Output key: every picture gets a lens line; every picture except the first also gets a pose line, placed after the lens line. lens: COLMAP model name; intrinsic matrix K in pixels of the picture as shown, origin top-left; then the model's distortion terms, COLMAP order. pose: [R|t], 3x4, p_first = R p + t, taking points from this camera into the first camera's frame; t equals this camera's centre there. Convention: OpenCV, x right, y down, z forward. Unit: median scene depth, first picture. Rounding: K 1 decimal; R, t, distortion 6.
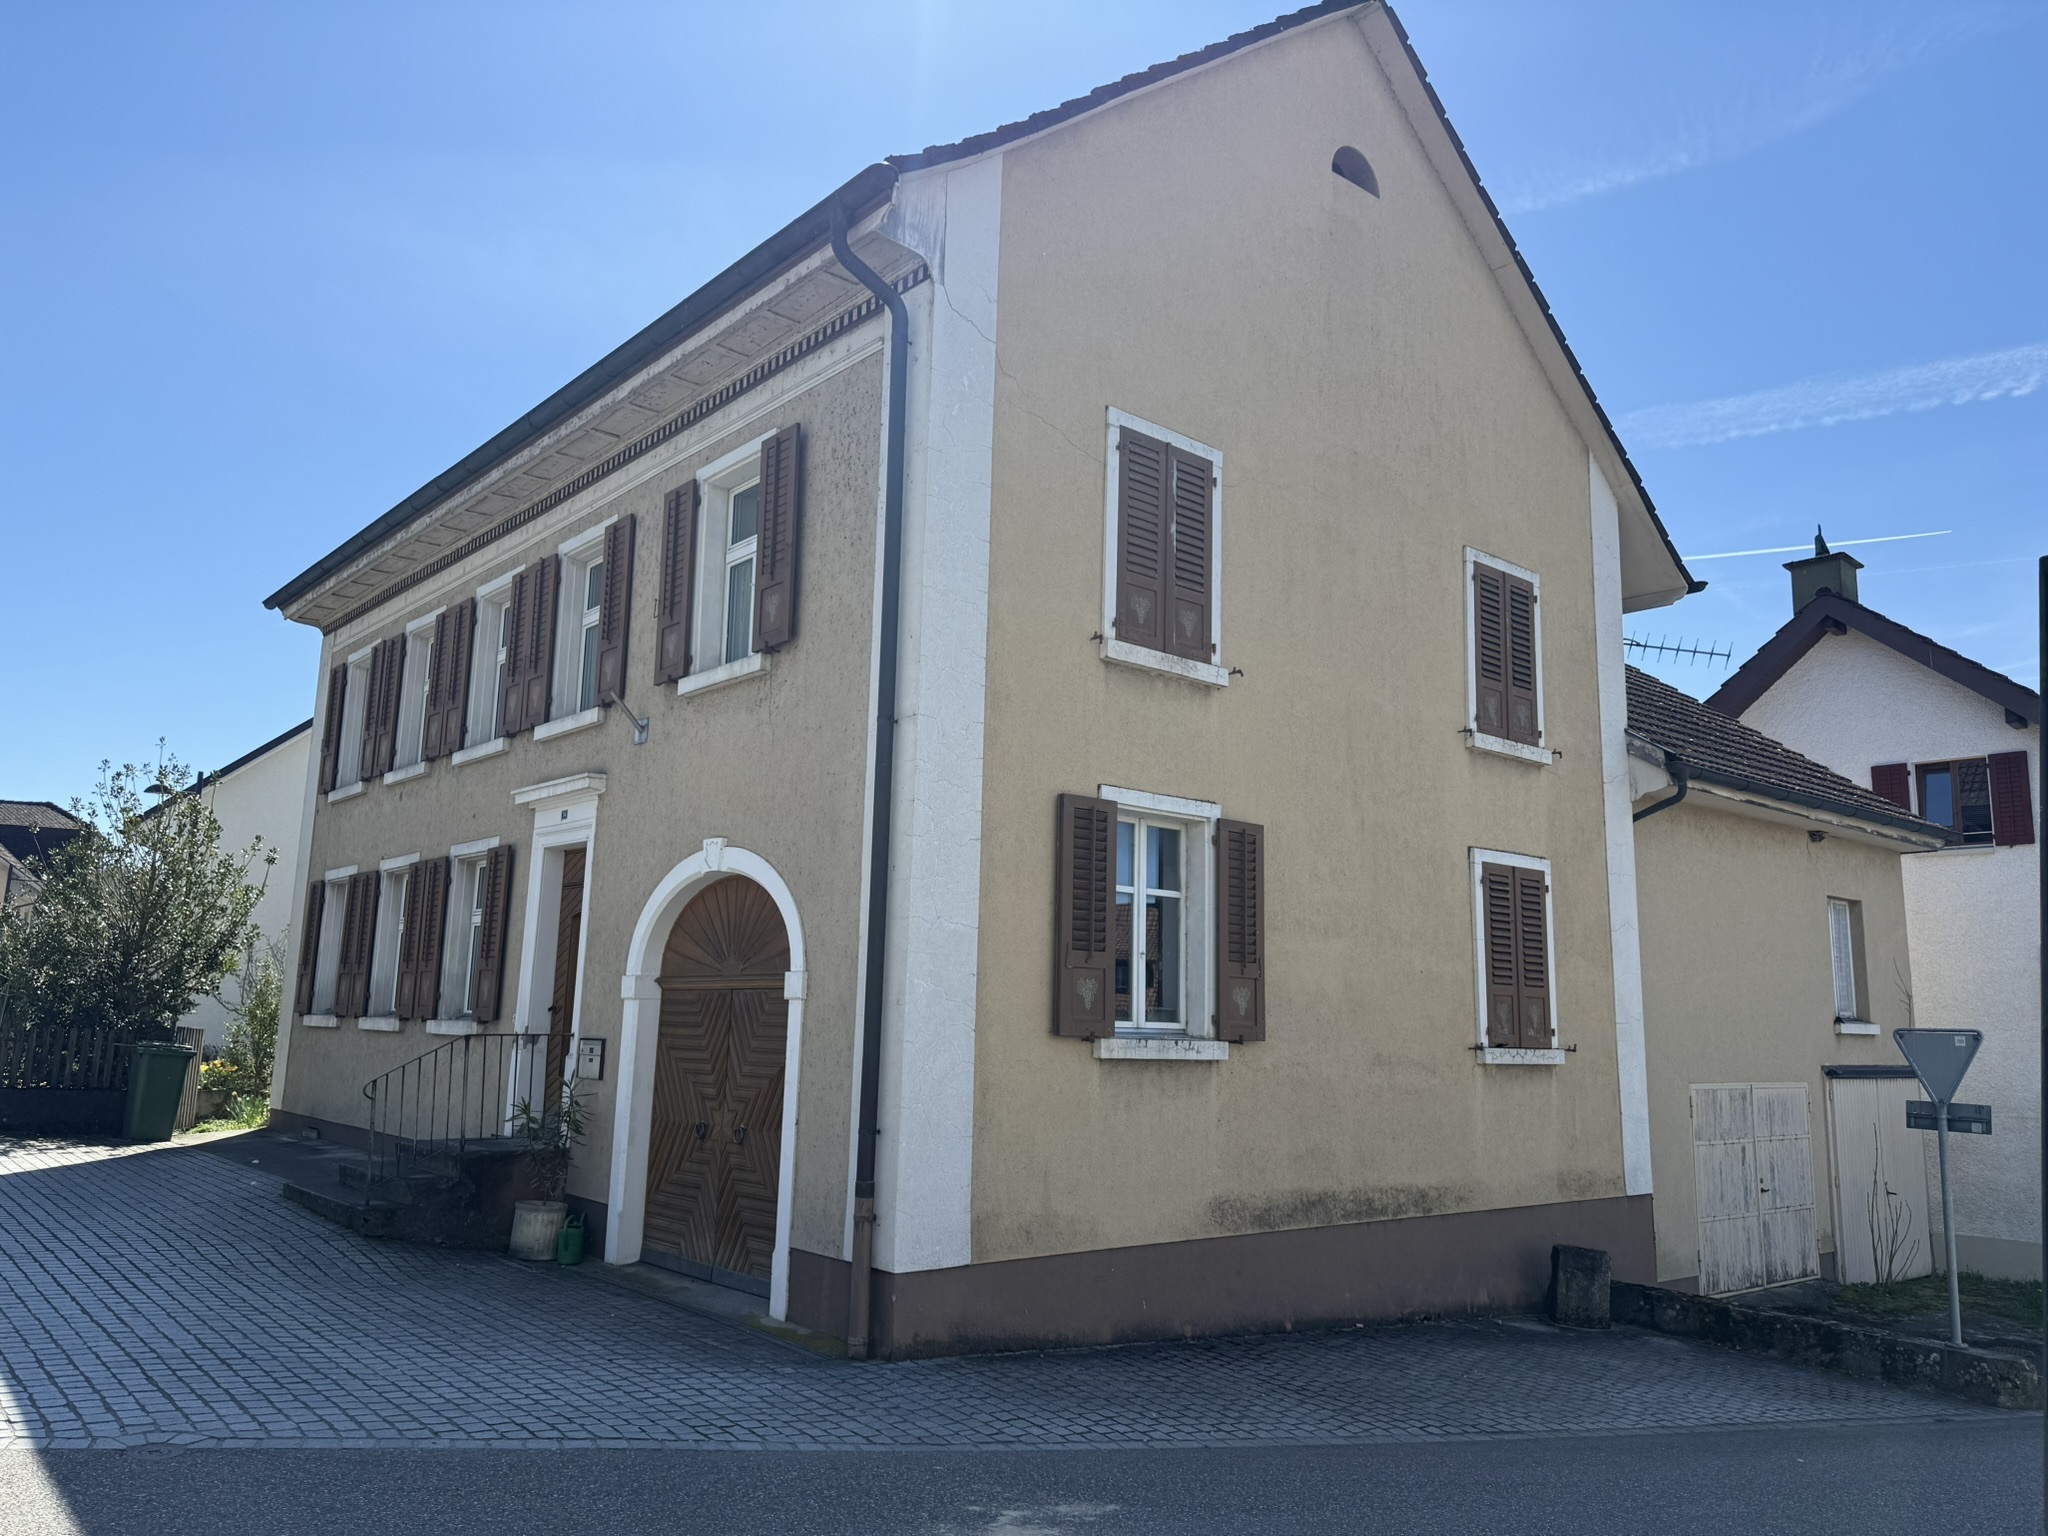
lens RADIAL K [[1455.9, 0, 1017.9], [0, 1455.9, 777.7], [0, 0, 1]] dist [0.170585, -0.283413]
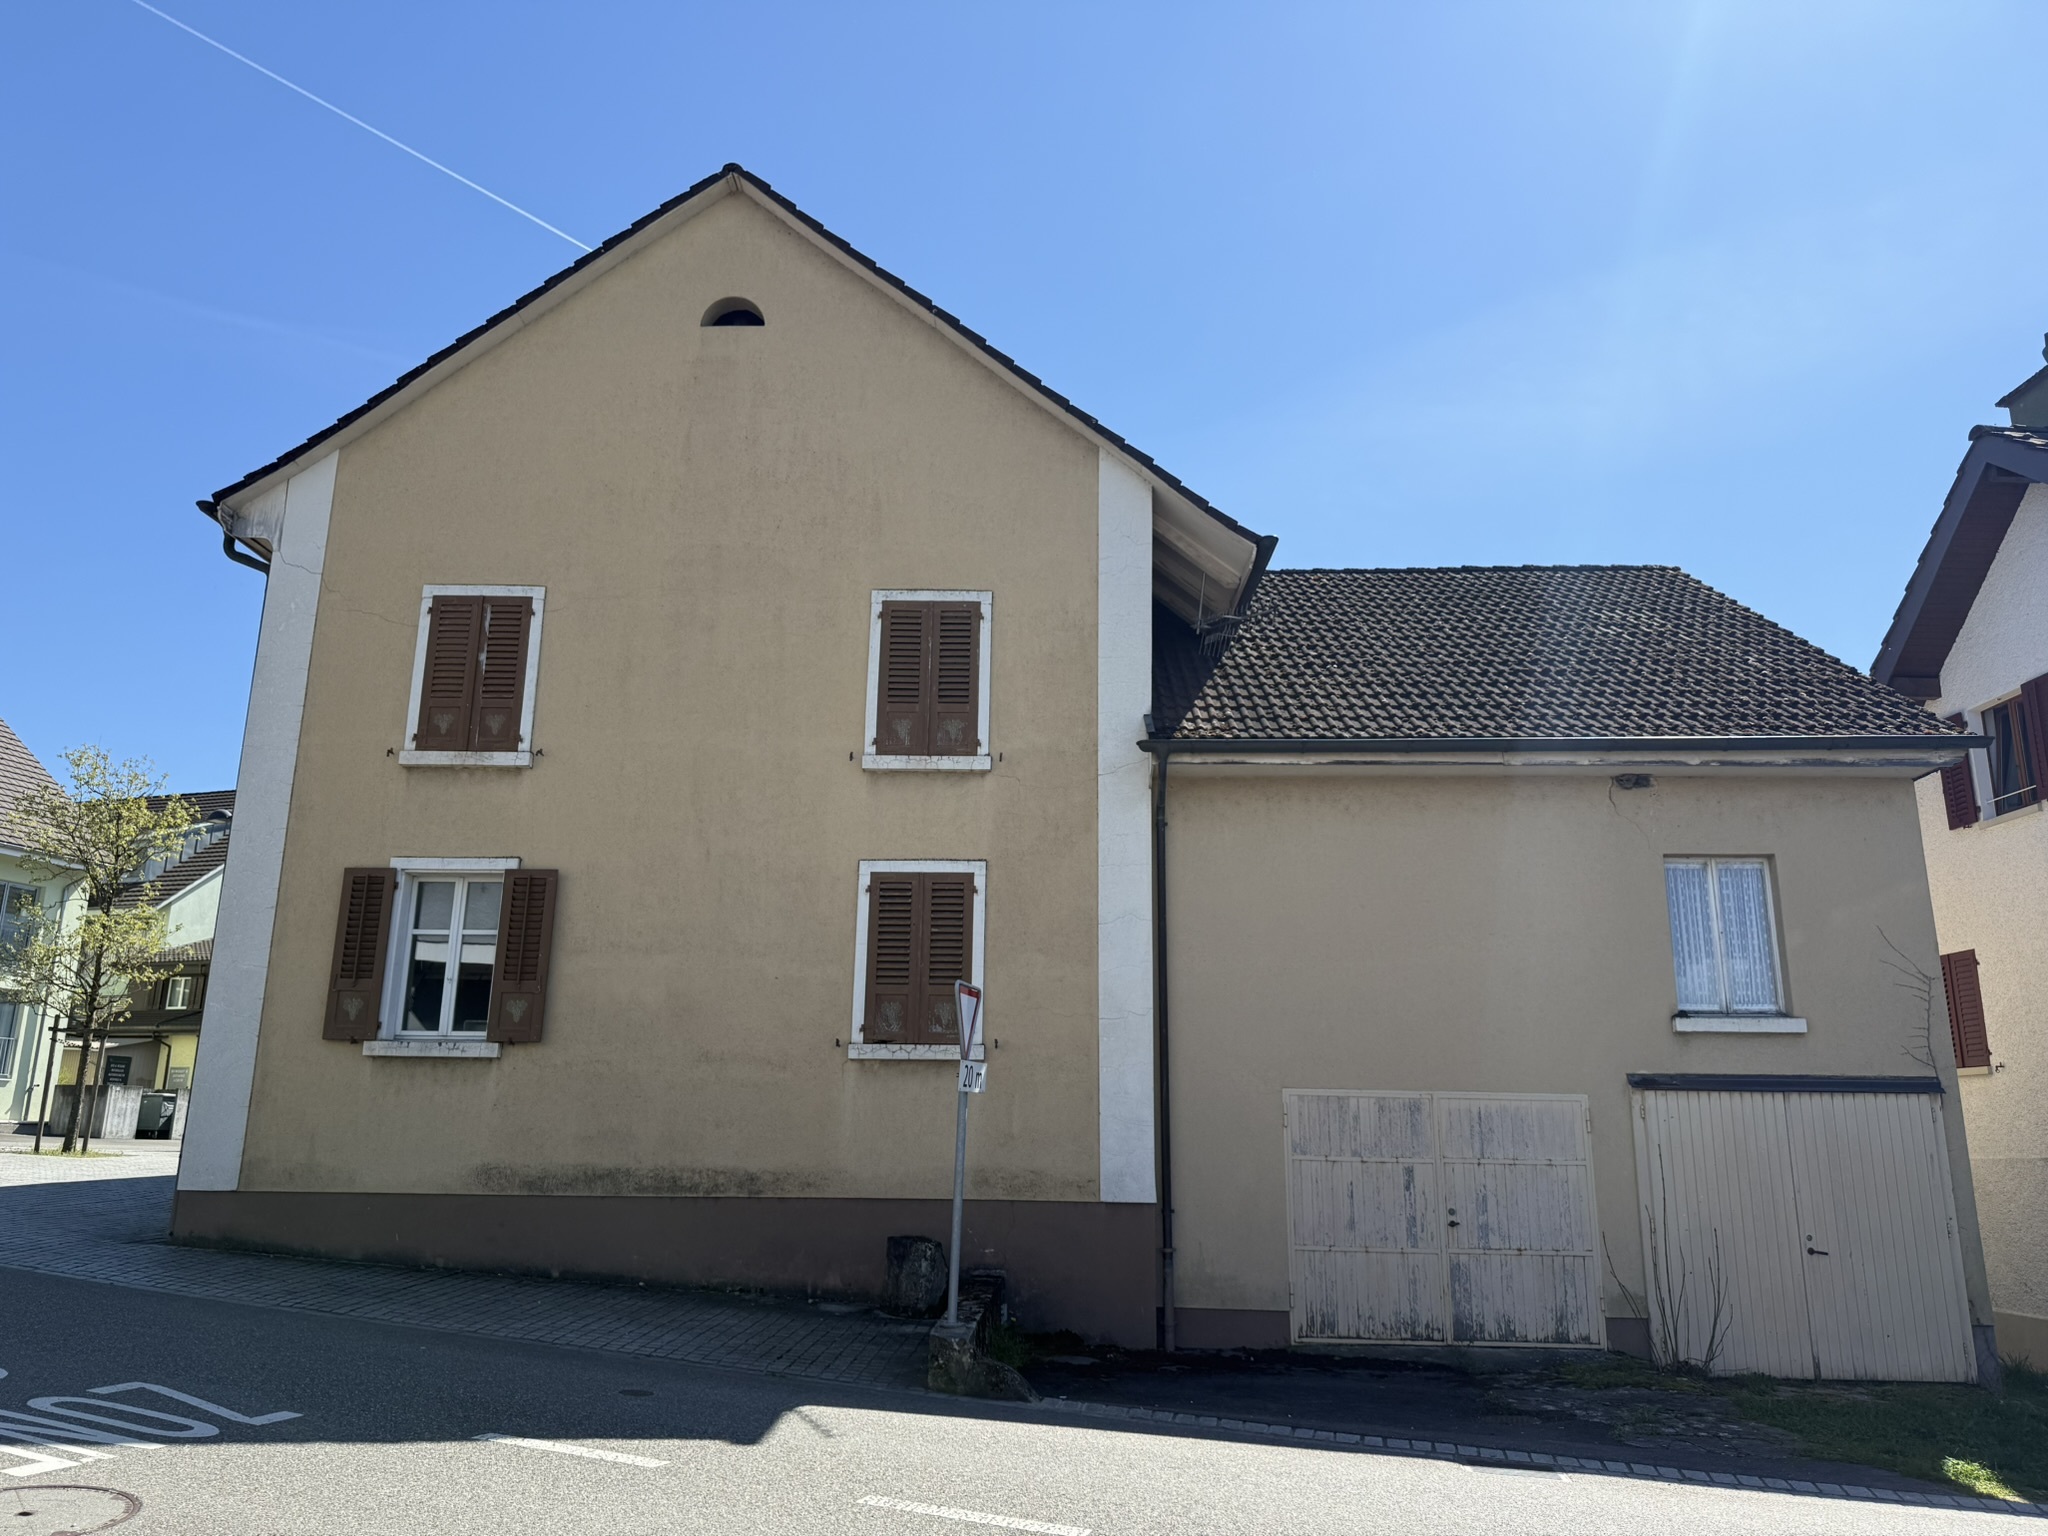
lens RADIAL K [[1415.6, 0, 1024.0], [0, 1415.6, 768.0], [0, 0, 1]] dist [0.171658, -0.312839]
pose [[0.737905, -0.170619, -0.652982, 1.279557], [0.112935, 0.985091, -0.129774, 0.151605], [0.665389, 0.022016, 0.746172, 0.344837]]
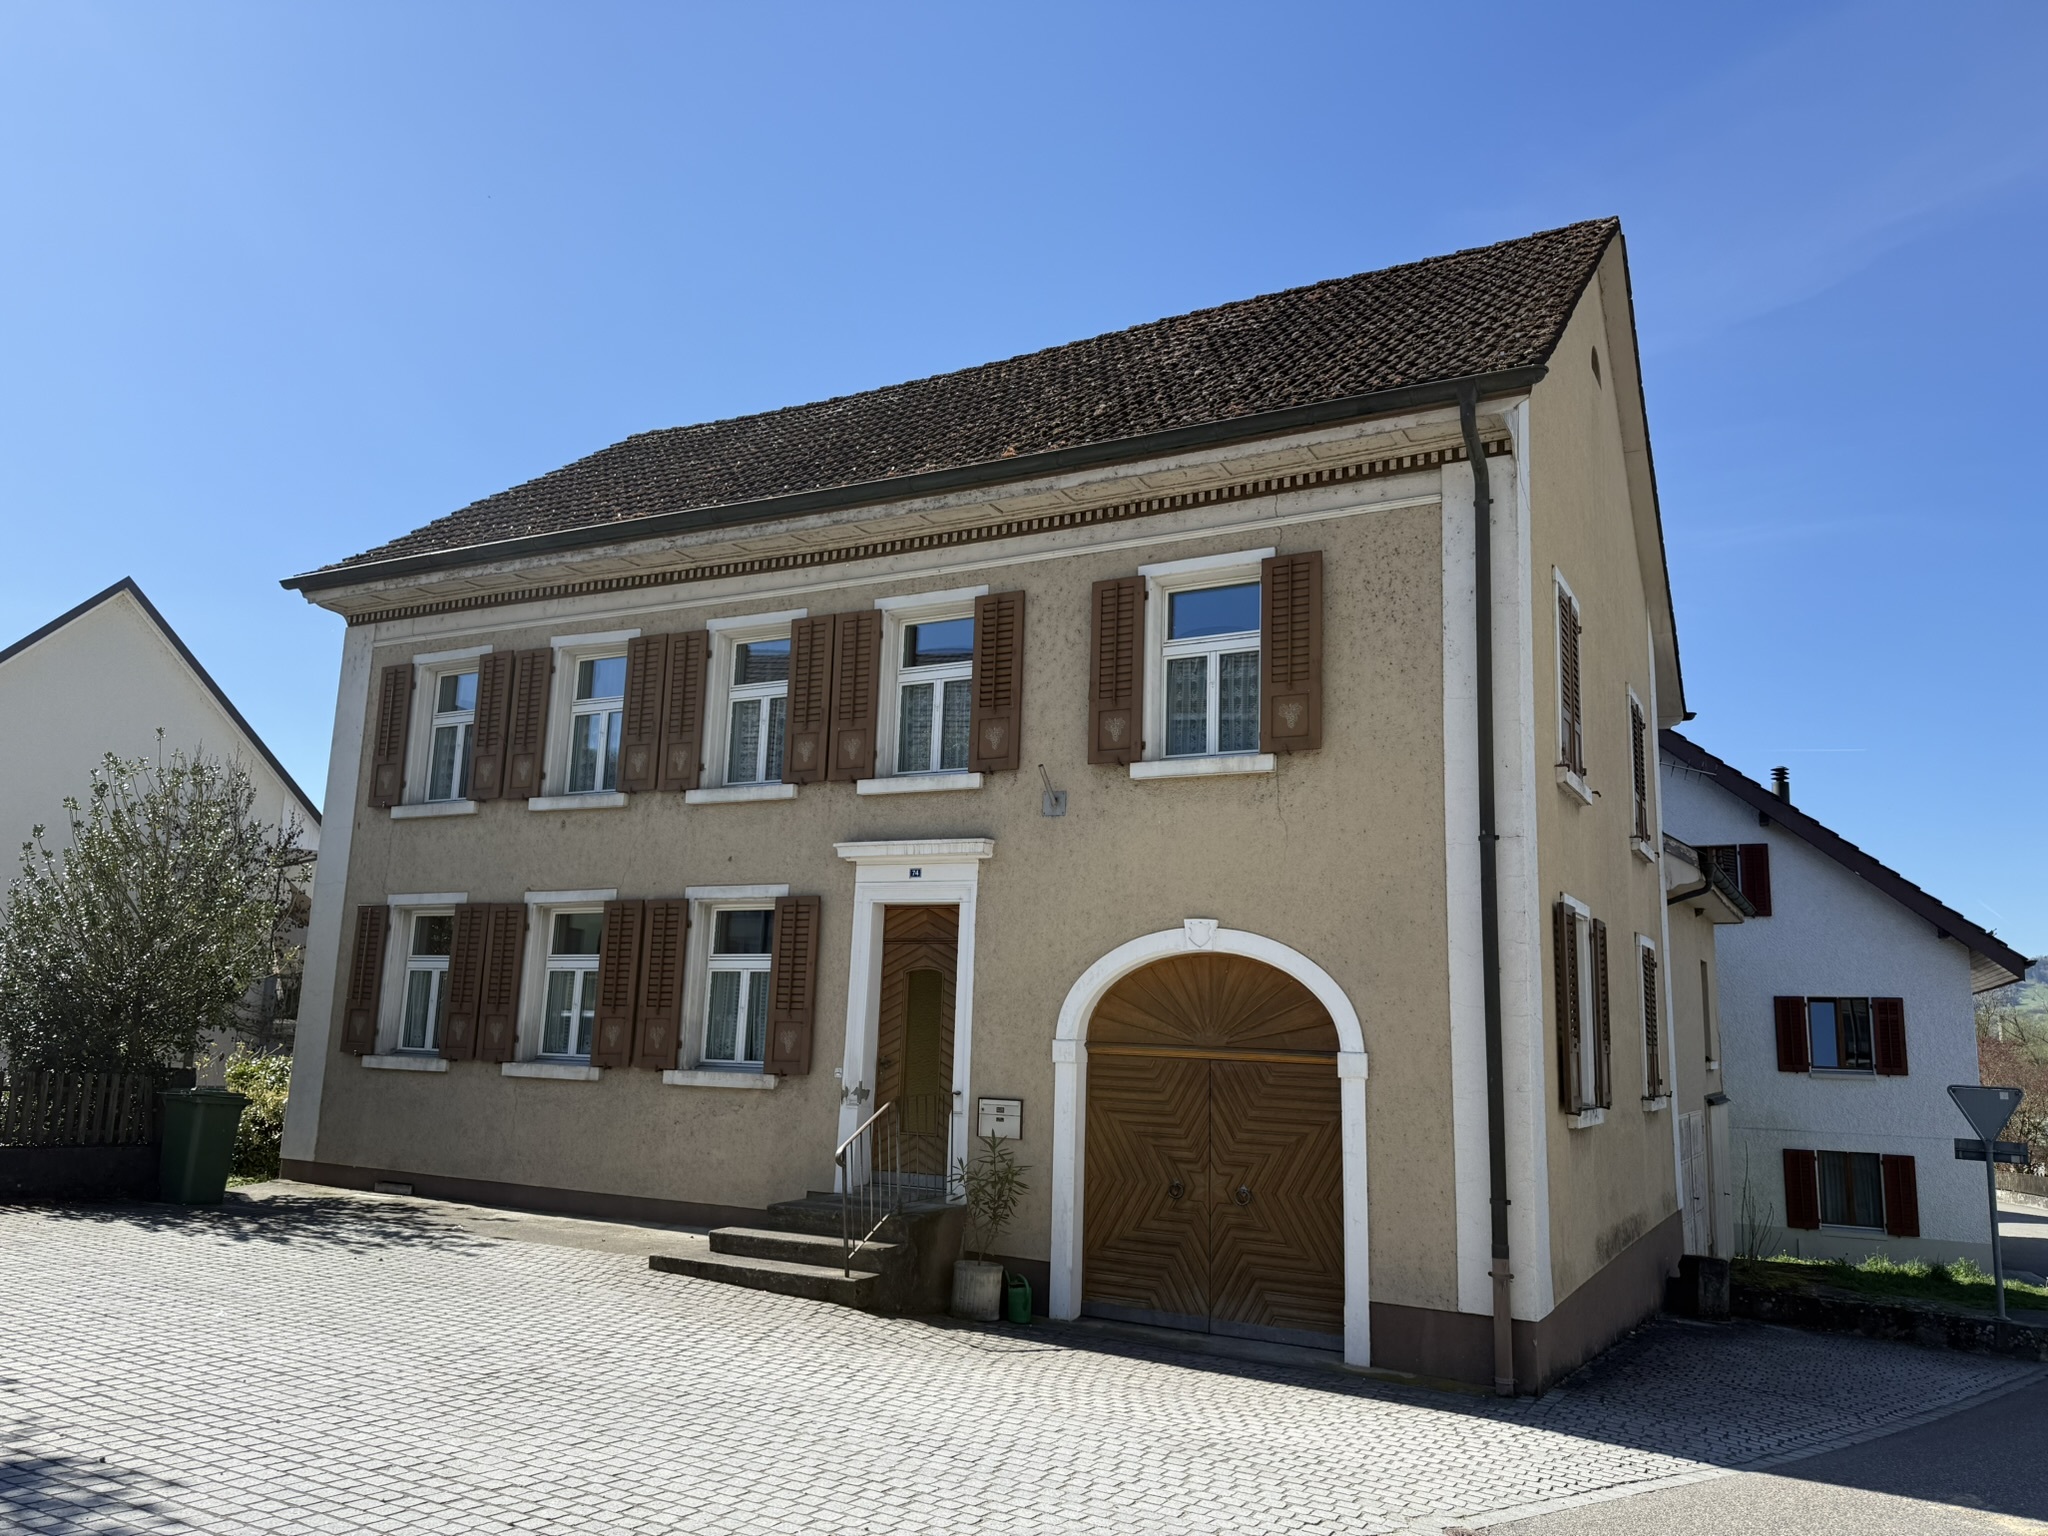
lens RADIAL K [[1469.9, 0, 1024.6], [0, 1469.9, 772.4], [0, 0, 1]] dist [0.151861, -0.241506]
pose [[0.934235, 0.065190, 0.350650, -0.704402], [-0.066525, 0.997751, -0.008249, -0.048065], [-0.350399, -0.015621, 0.936470, 0.030214]]
